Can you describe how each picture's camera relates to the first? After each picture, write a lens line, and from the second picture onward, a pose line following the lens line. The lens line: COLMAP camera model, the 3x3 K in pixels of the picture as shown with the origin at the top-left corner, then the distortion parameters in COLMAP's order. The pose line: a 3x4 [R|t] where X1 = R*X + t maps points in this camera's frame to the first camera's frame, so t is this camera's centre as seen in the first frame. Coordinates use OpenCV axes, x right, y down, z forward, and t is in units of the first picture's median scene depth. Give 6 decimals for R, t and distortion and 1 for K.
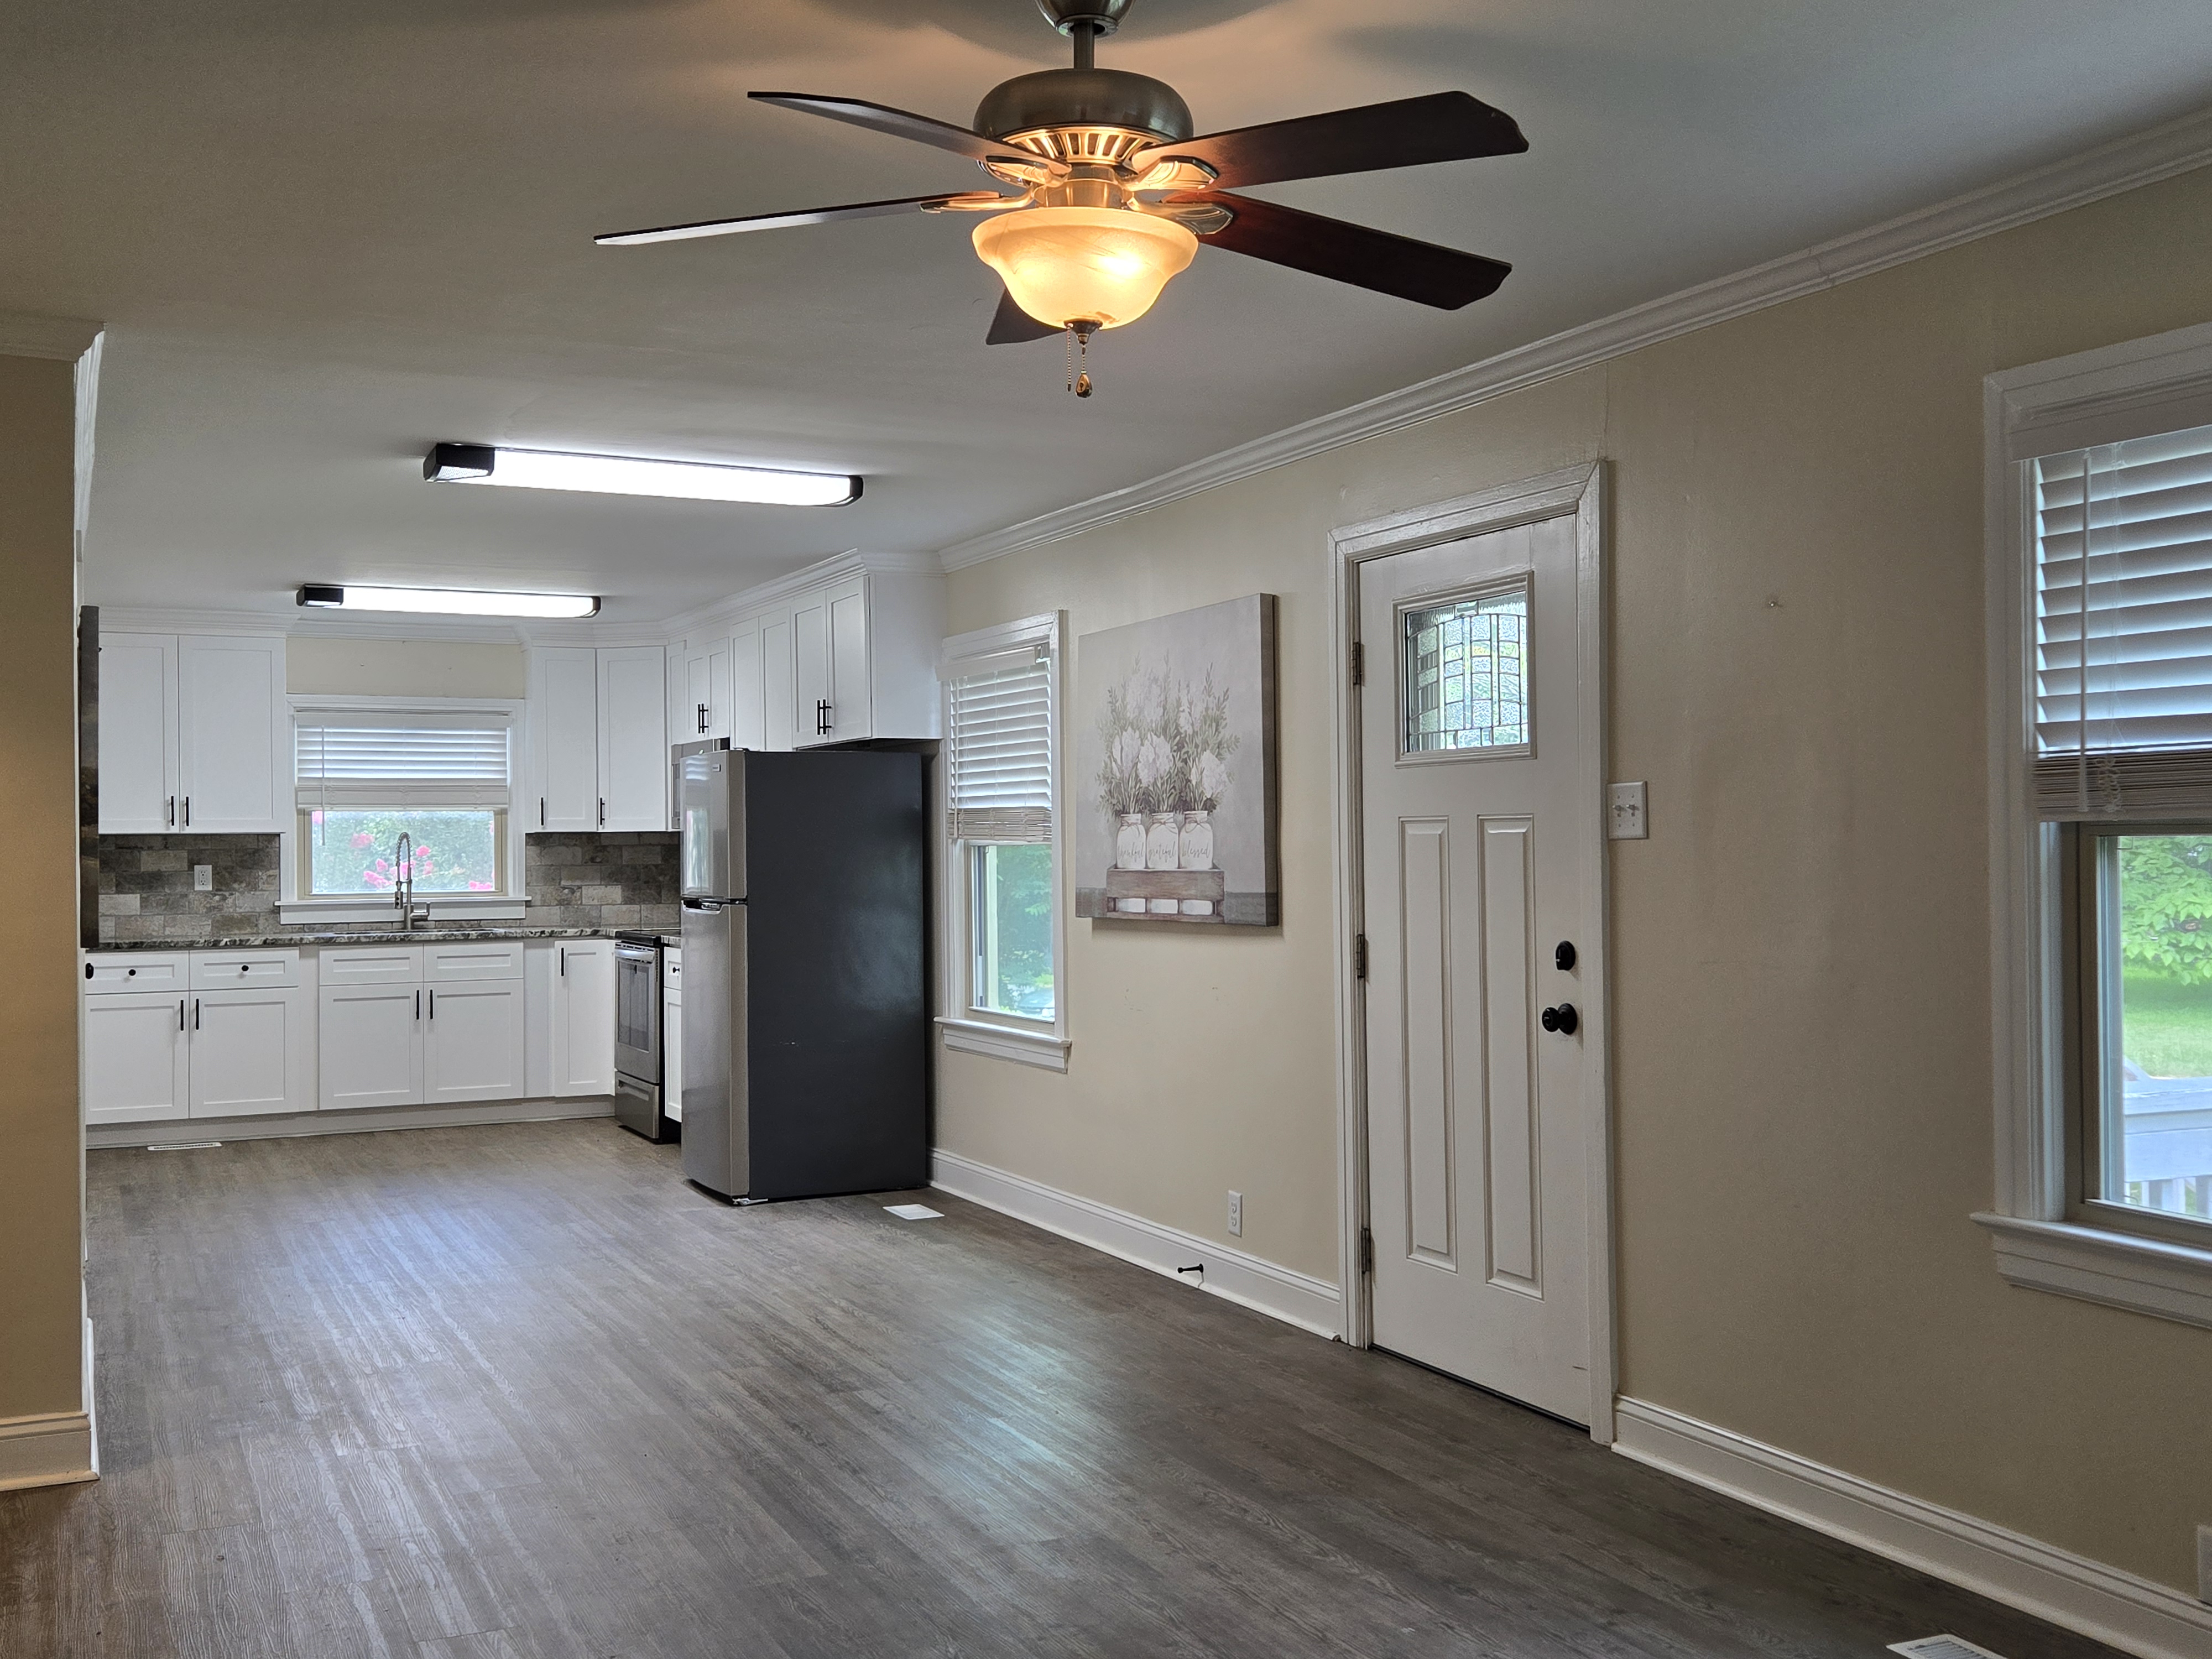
lens RADIAL K [[2175.7, 0, 1098.3], [0, 2175.7, 825.2], [0, 0, 1]] dist [0.052268, 0.000000]
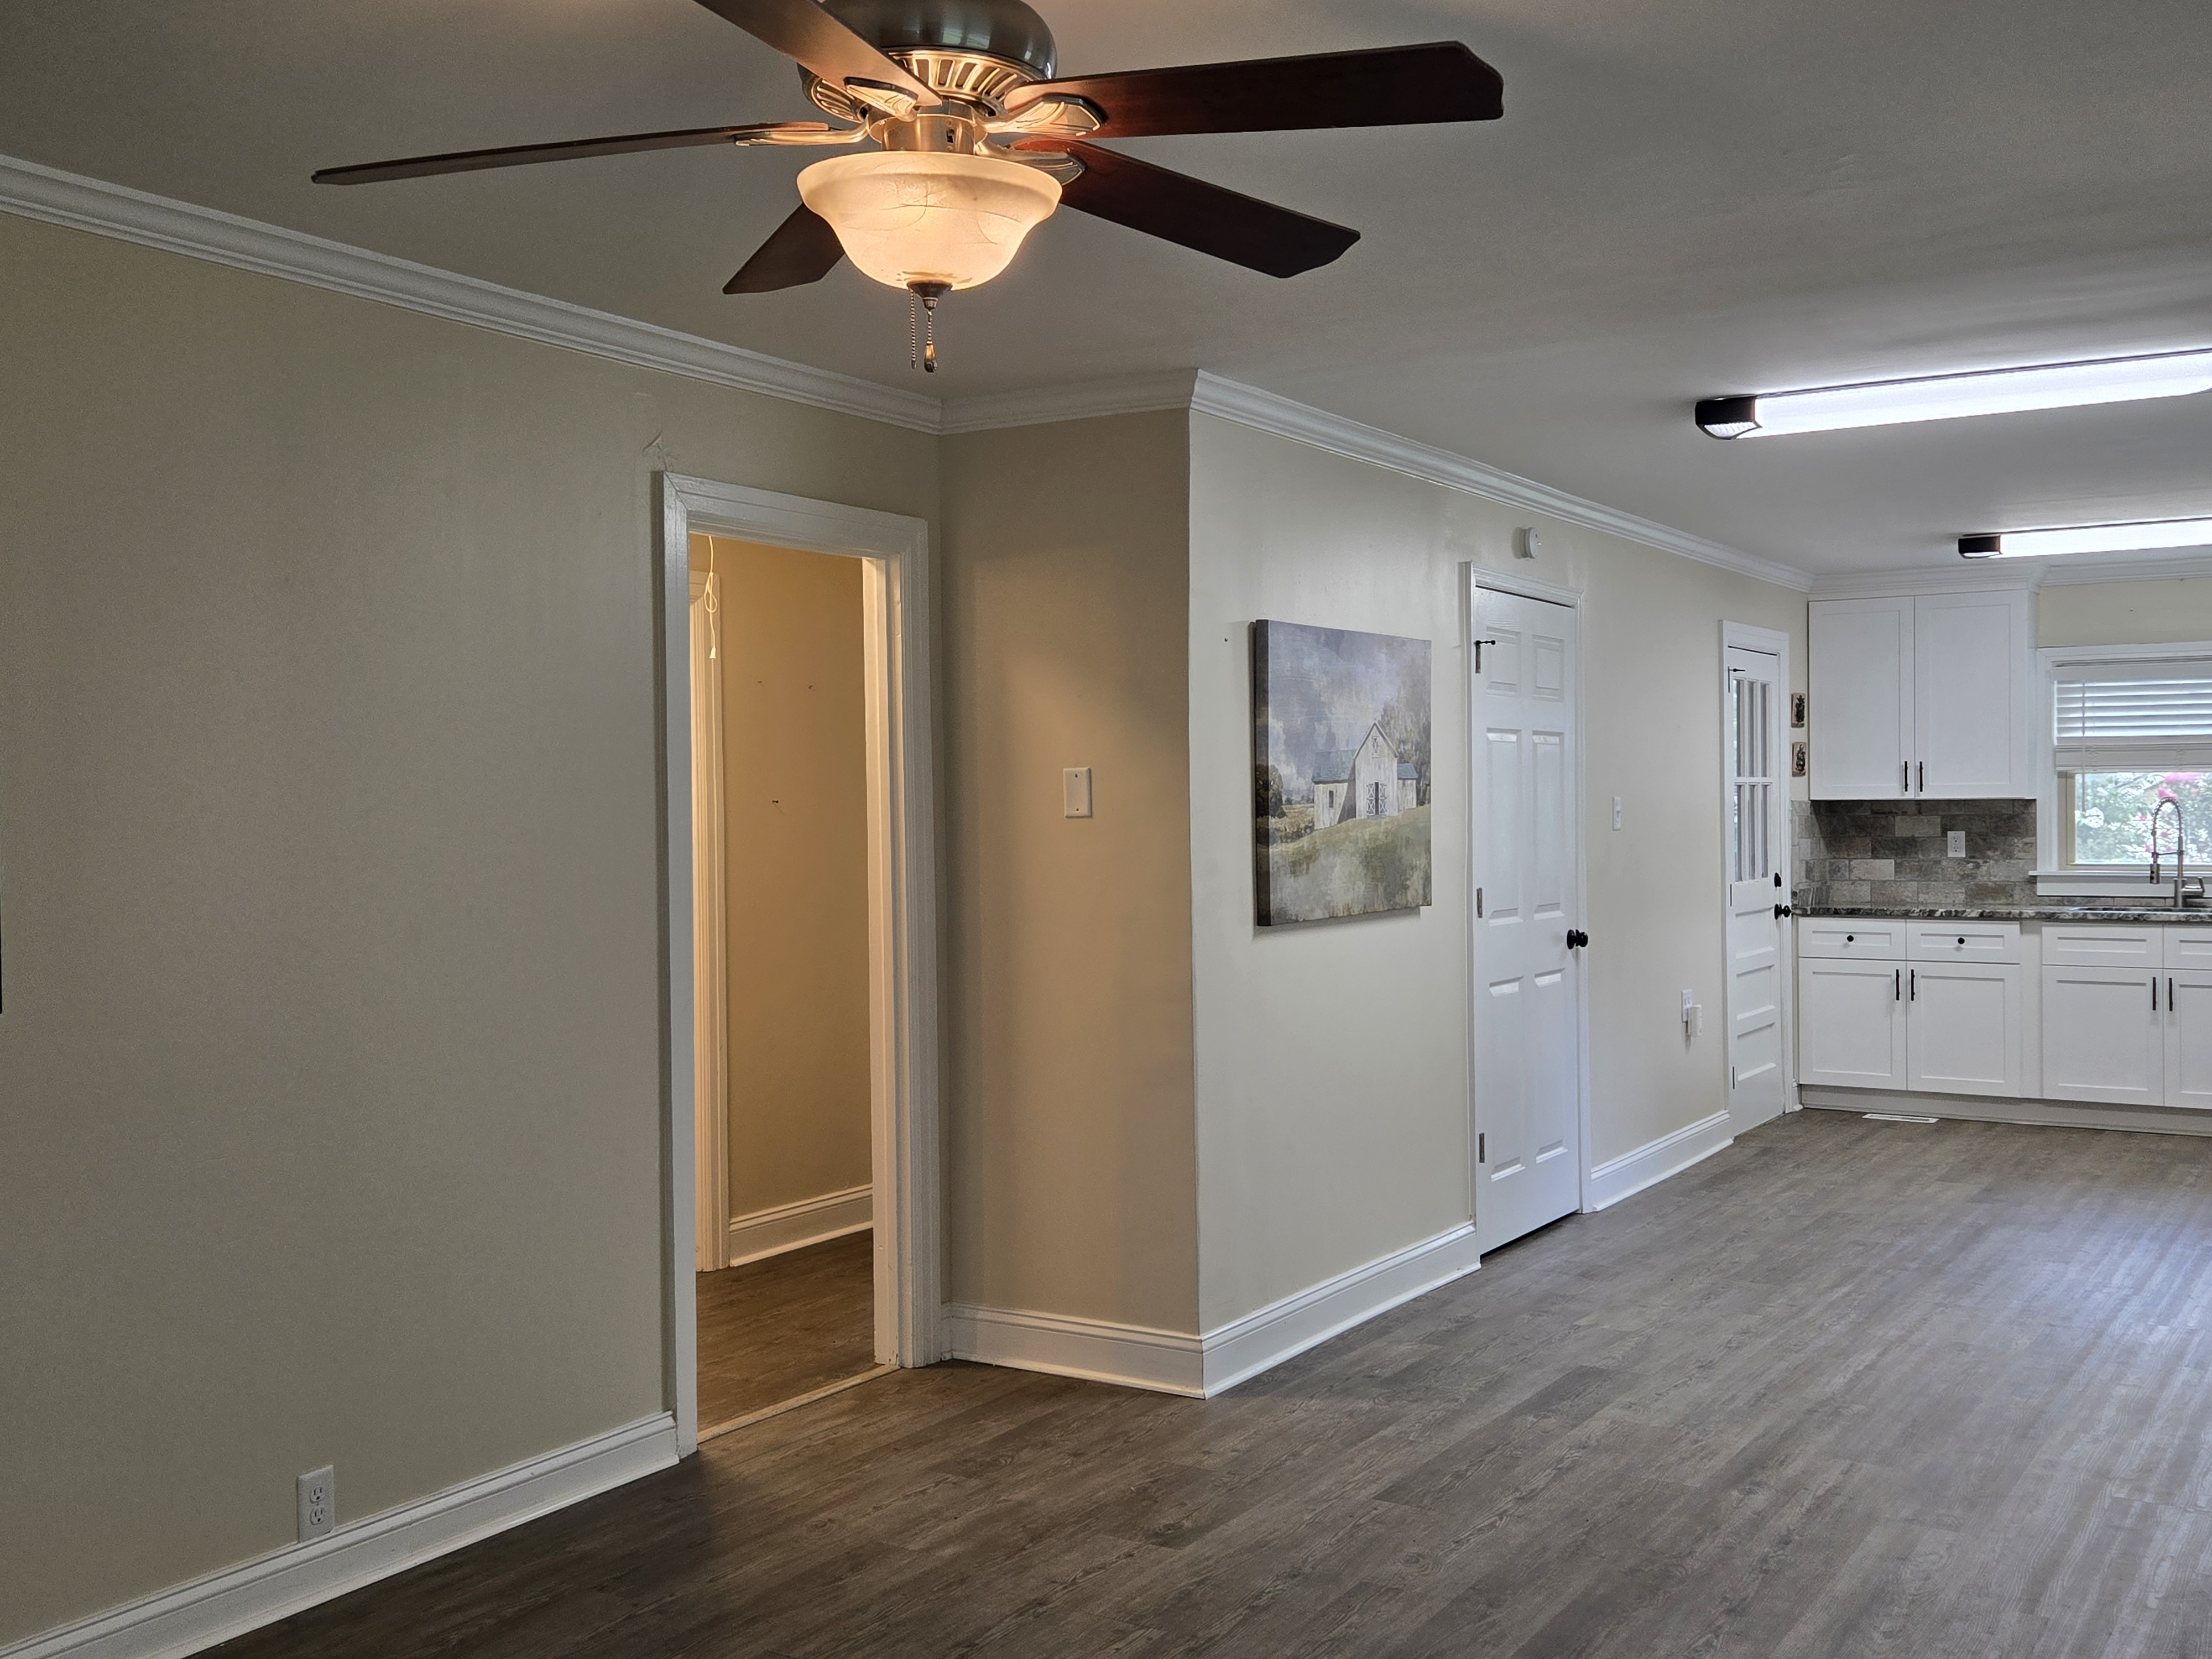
lens RADIAL K [[2175.7, 0, 1082.9], [0, 2175.7, 831.6], [0, 0, 1]] dist [0.052268, 0.000000]
pose [[0.541098, 0.015122, -0.840824, 0.203990], [0.010785, 0.999631, 0.024919, -0.010216], [0.840891, -0.022552, 0.540735, 0.158133]]
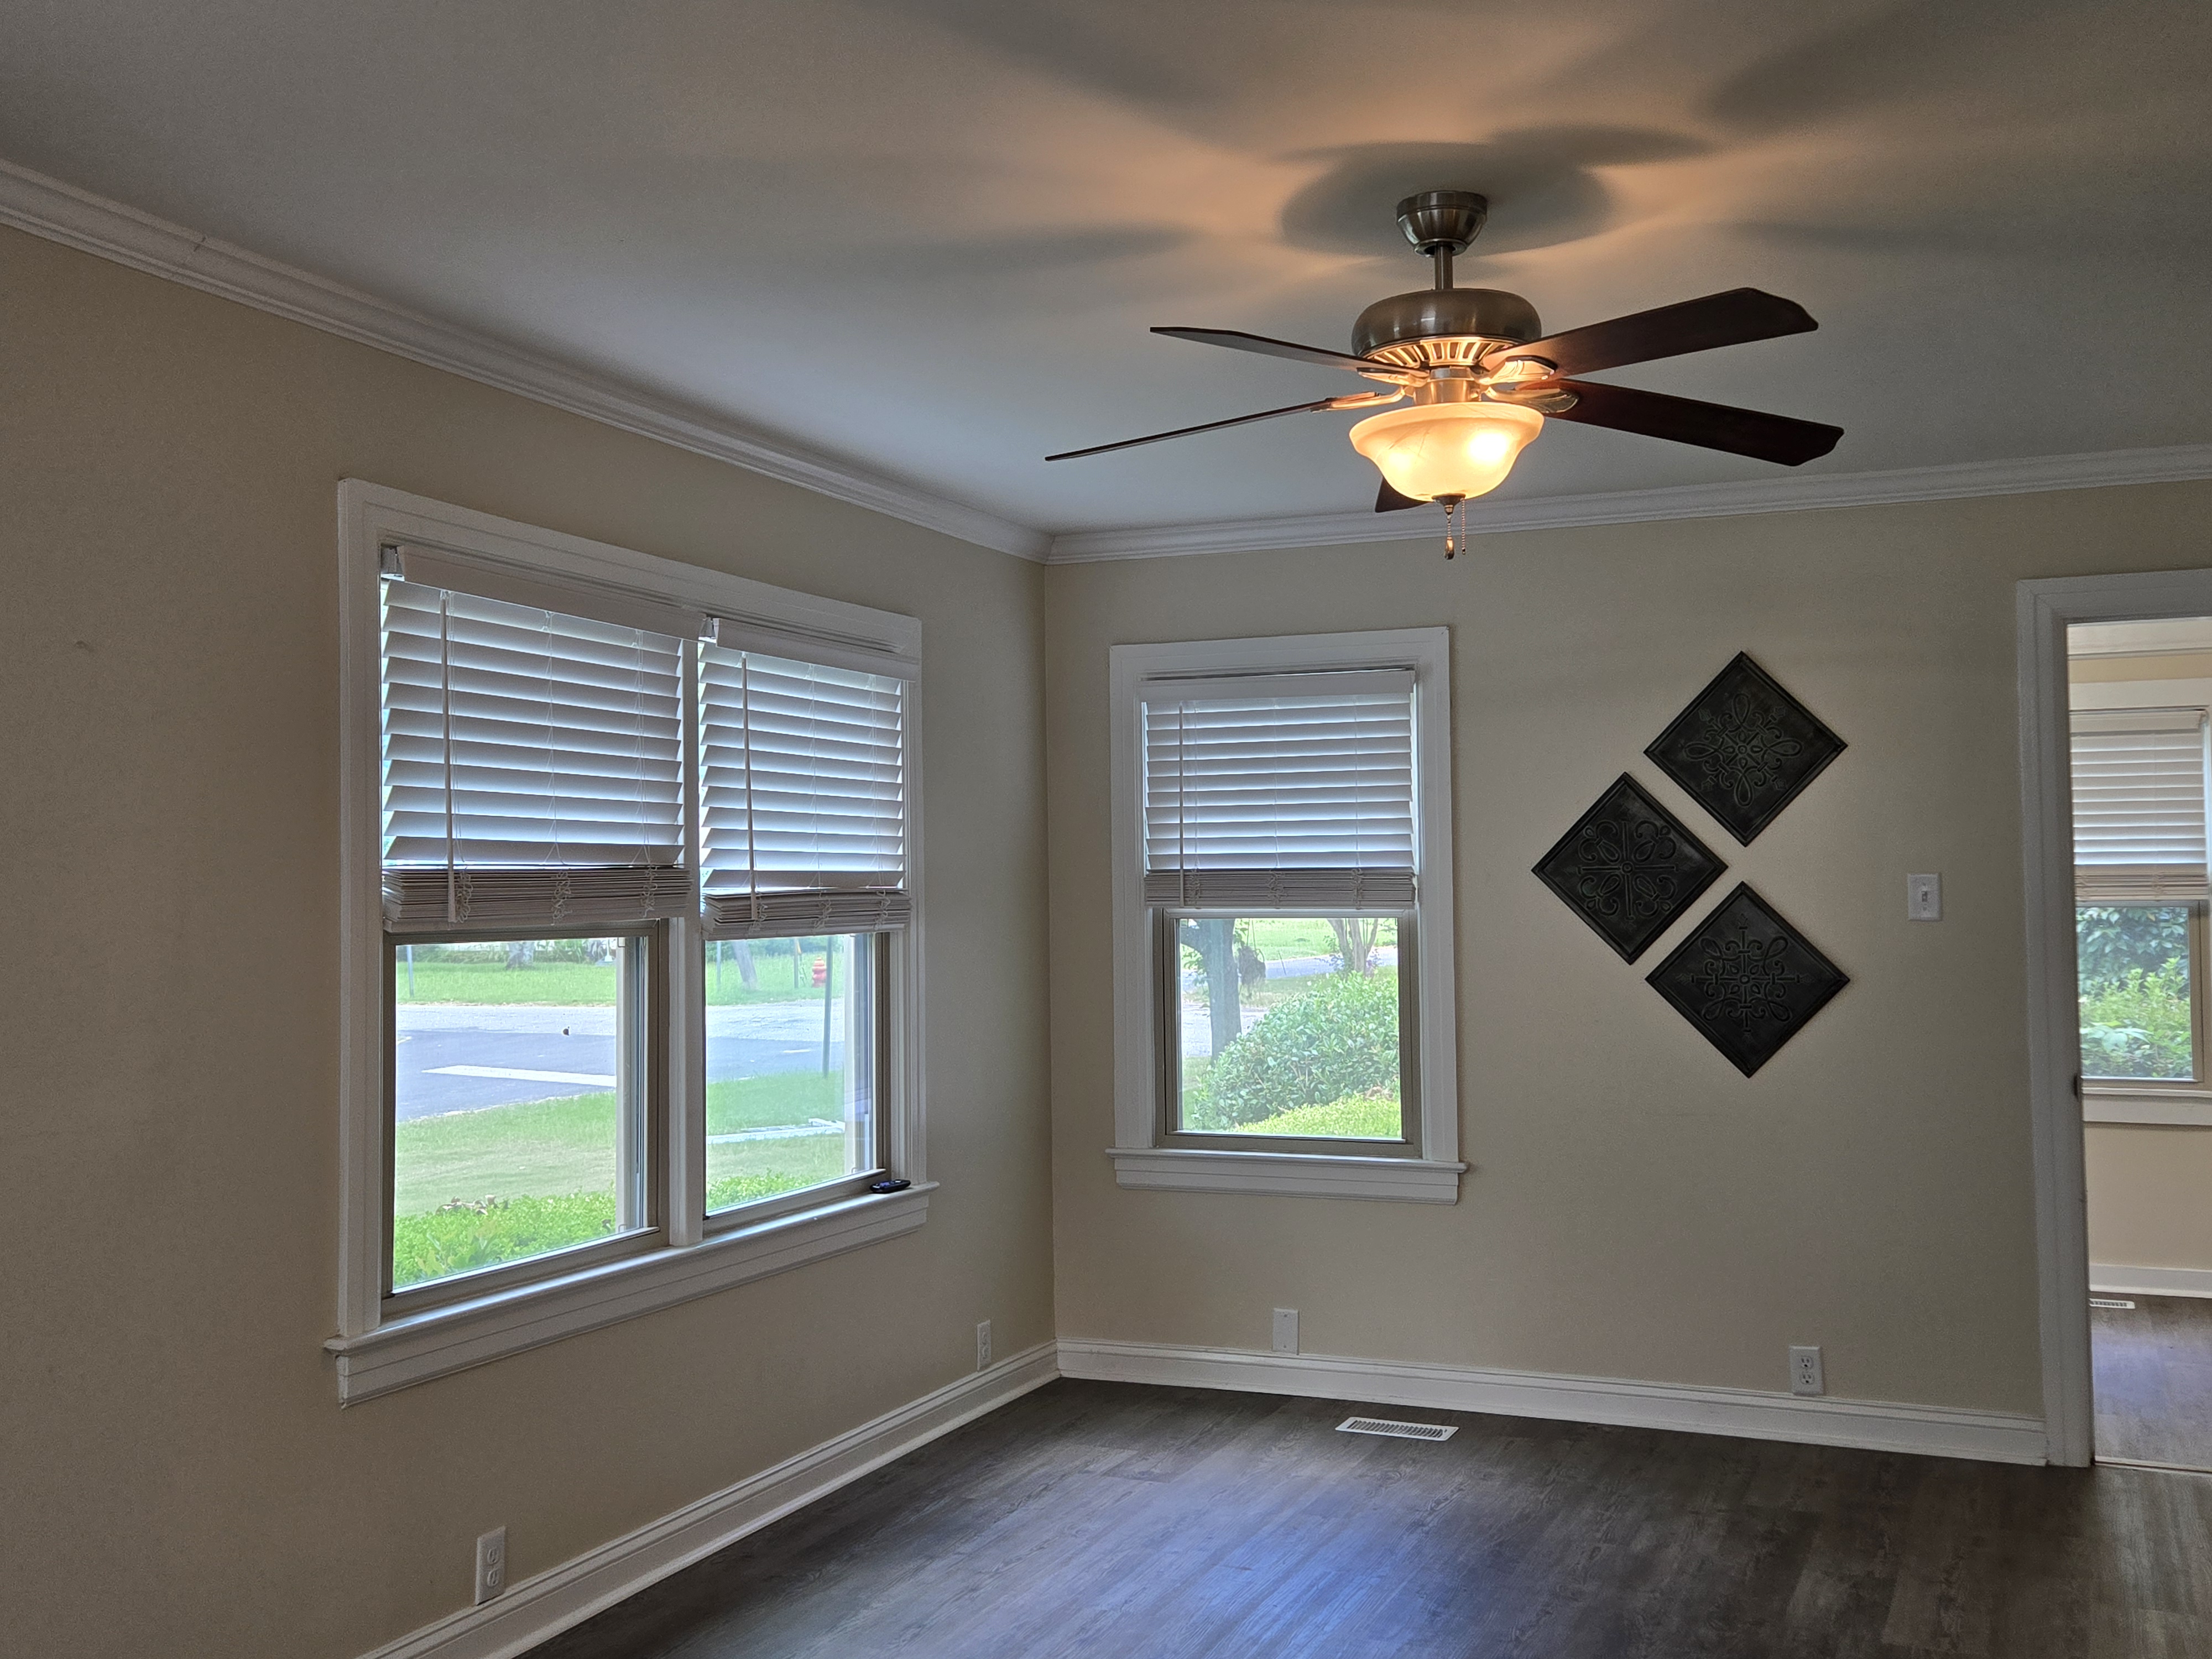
lens RADIAL K [[2175.7, 0, 1119.9], [0, 2175.7, 819.9], [0, 0, 1]] dist [0.052268, 0.000000]
pose [[-0.669547, 0.040514, 0.741664, -0.202219], [0.009896, 0.998909, -0.045632, -0.001349], [-0.742703, -0.023214, -0.669218, 0.514576]]
